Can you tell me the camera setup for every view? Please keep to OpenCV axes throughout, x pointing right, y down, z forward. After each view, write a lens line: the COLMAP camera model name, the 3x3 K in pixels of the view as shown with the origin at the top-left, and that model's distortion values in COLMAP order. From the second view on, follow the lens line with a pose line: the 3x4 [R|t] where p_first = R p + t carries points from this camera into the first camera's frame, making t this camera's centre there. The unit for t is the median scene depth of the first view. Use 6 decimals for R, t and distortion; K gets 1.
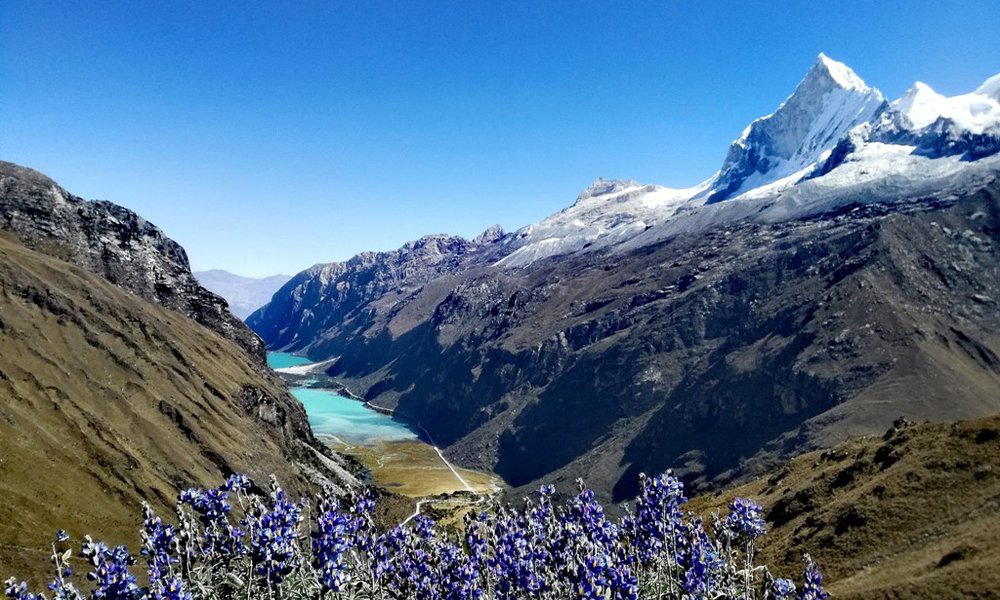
lens RADIAL K [[818.0, 0, 506.5], [0, 818.0, 300.4], [0, 0, 1]] dist [0.139447, -0.297821]
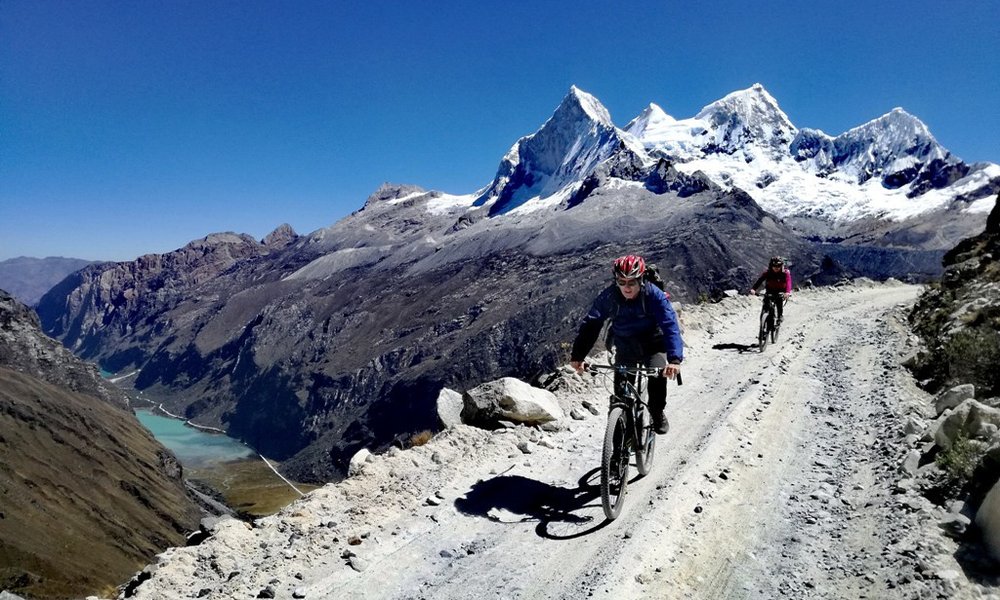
lens RADIAL K [[818.0, 0, 506.5], [0, 818.0, 300.4], [0, 0, 1]] dist [0.139447, -0.297821]
pose [[0.963412, -0.038342, 0.265268, -0.048136], [0.027696, 0.998658, 0.043758, -0.070595], [-0.266590, -0.034810, 0.963181, -0.157332]]
